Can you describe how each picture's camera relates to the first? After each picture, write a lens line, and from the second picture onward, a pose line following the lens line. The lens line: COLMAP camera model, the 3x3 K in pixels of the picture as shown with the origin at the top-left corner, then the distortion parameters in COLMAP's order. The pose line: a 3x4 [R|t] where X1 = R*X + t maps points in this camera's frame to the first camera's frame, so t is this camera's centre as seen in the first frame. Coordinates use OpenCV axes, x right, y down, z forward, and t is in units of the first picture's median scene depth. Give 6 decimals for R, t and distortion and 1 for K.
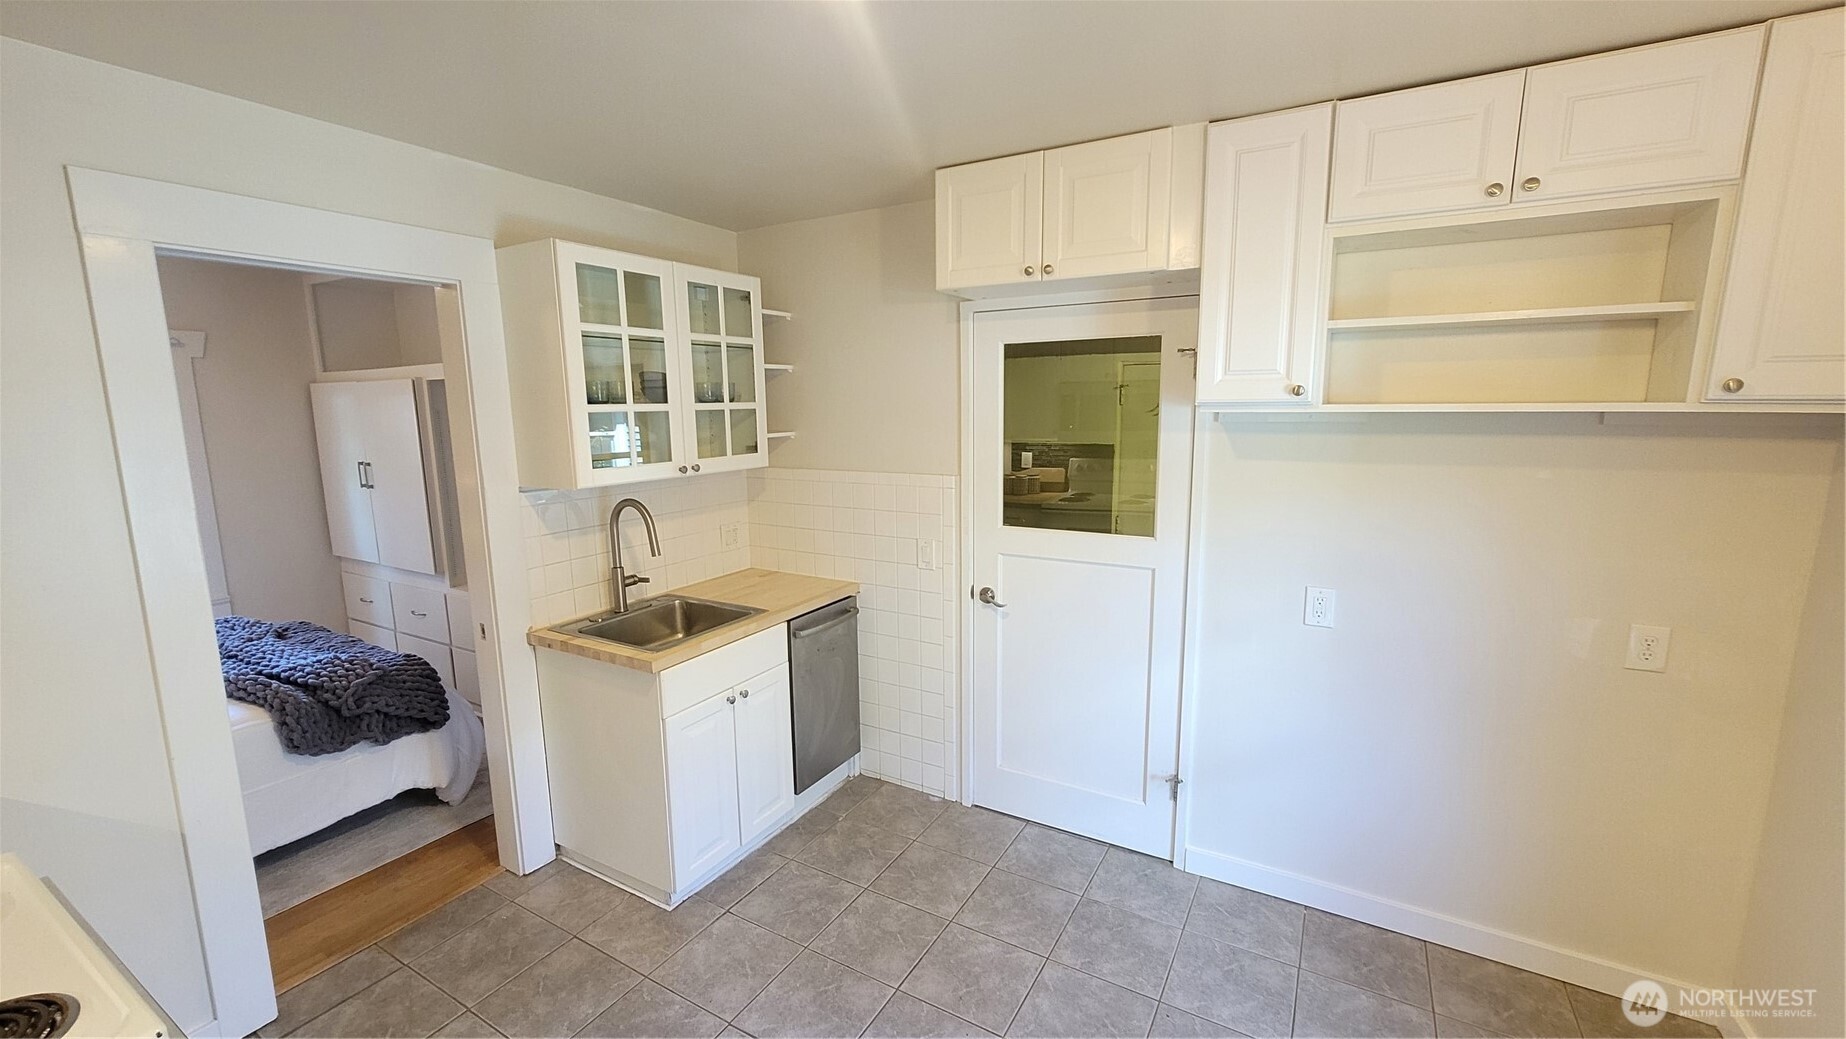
lens RADIAL K [[741.6, 0, 924.4], [0, 741.6, 526.2], [0, 0, 1]] dist [-0.002908, 0.000450]
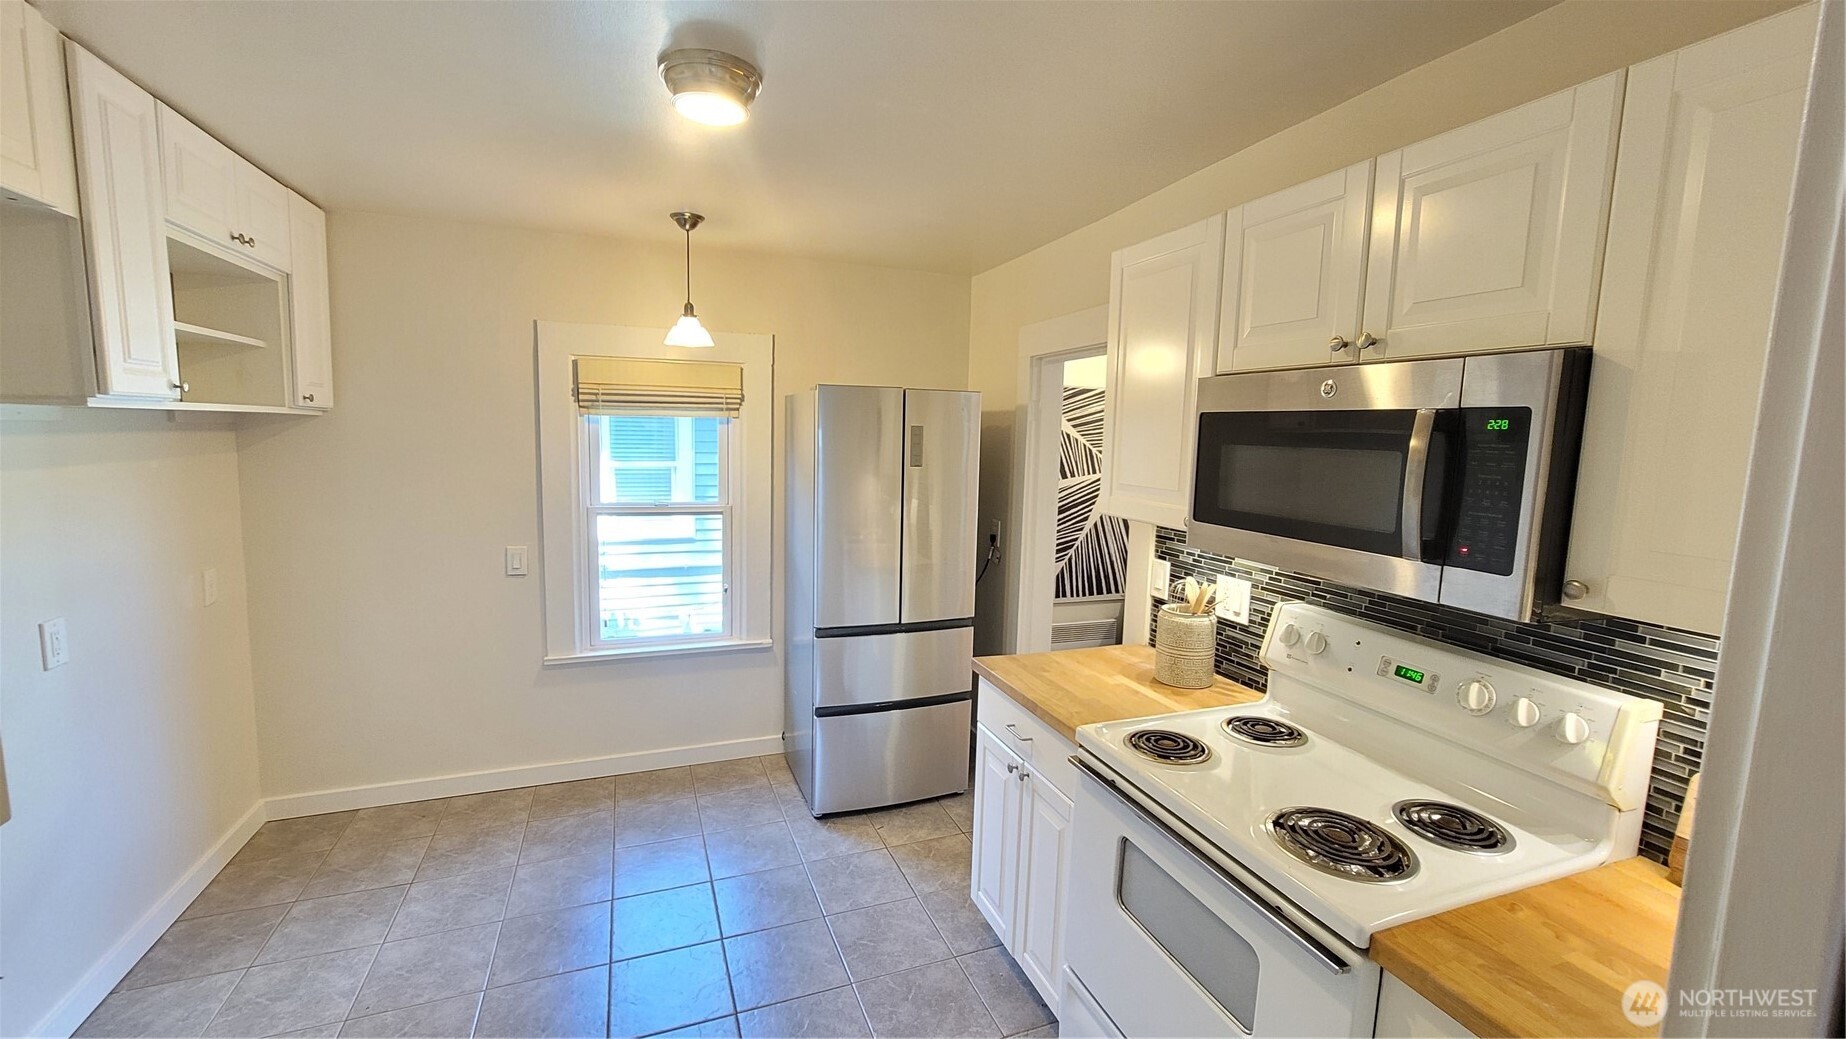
lens RADIAL K [[741.6, 0, 914.3], [0, 741.6, 521.7], [0, 0, 1]] dist [-0.002908, 0.000450]
pose [[-0.771952, -0.088354, 0.629510, -0.776118], [0.083909, 0.967466, 0.238683, -0.150252], [-0.630118, 0.237074, -0.739424, 1.050083]]
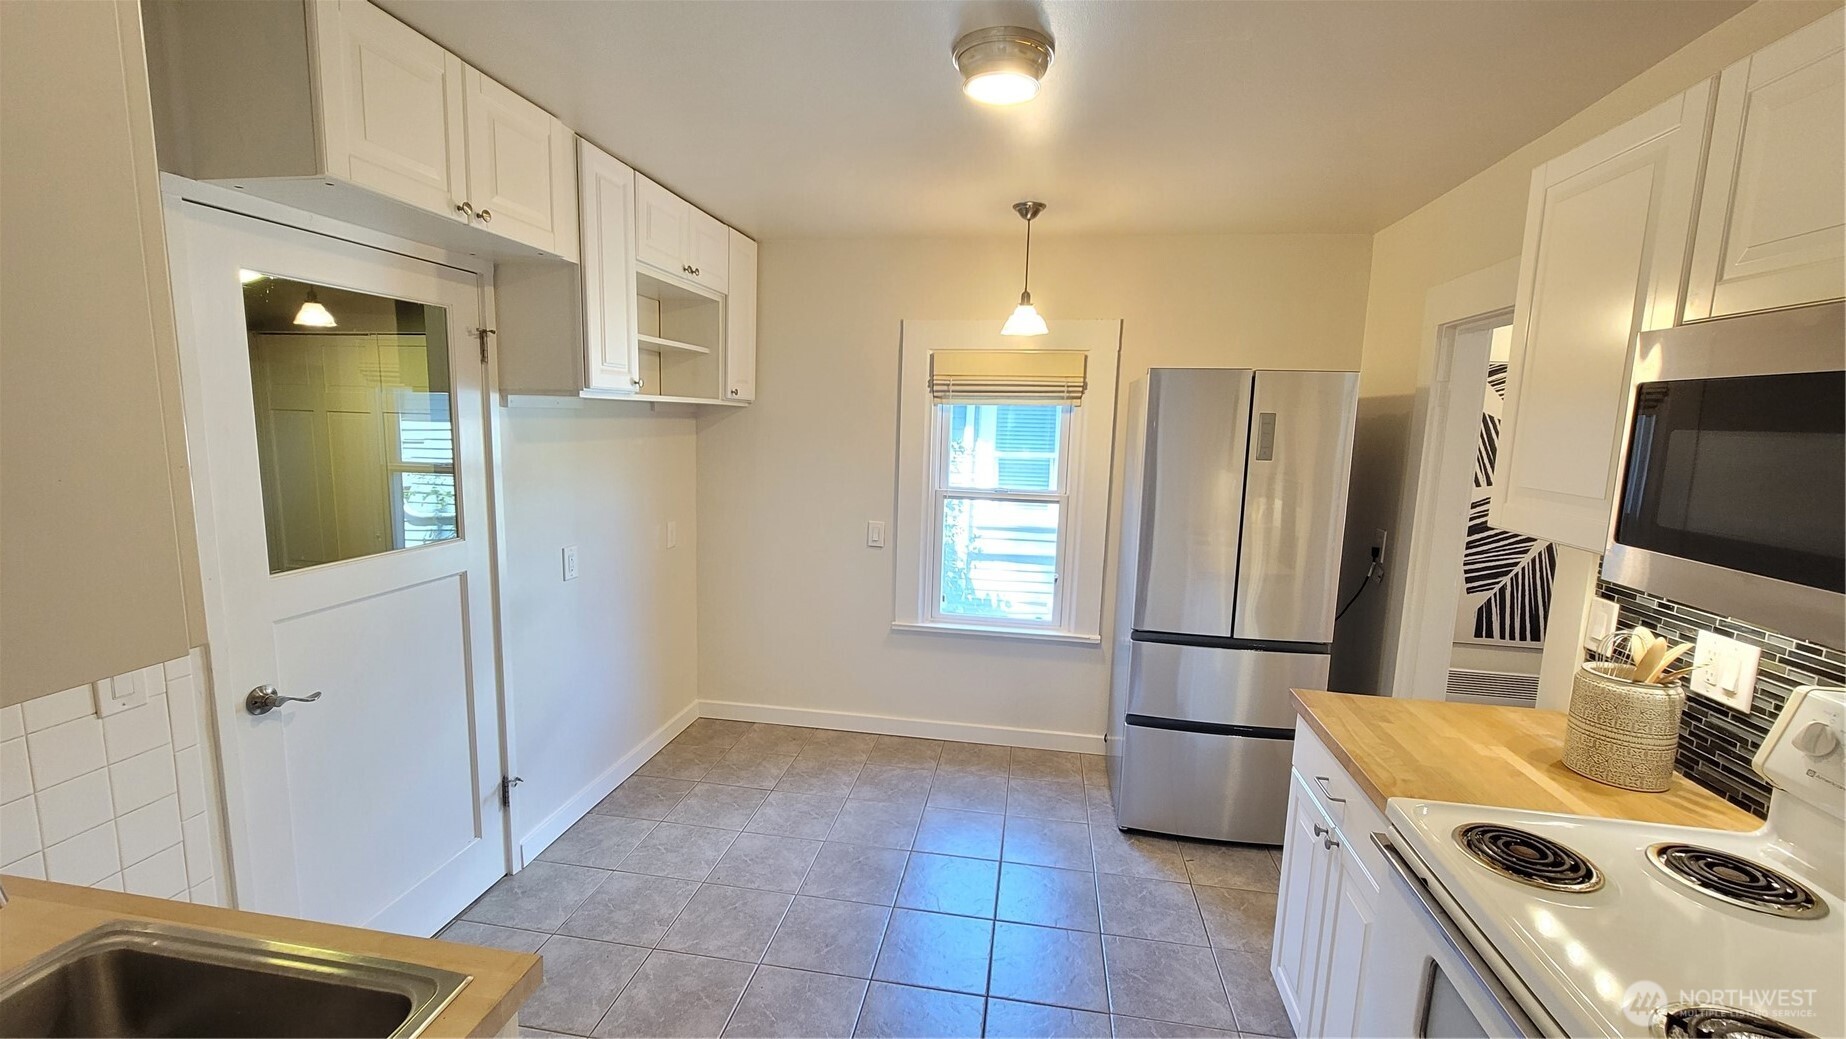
lens RADIAL K [[741.6, 0, 923.1], [0, 741.6, 521.6], [0, 0, 1]] dist [-0.002908, 0.000450]
pose [[-0.349674, -0.133287, 0.927342, -0.830788], [0.127540, 0.973841, 0.188061, -0.117007], [-0.928150, 0.184033, -0.323527, 0.913253]]
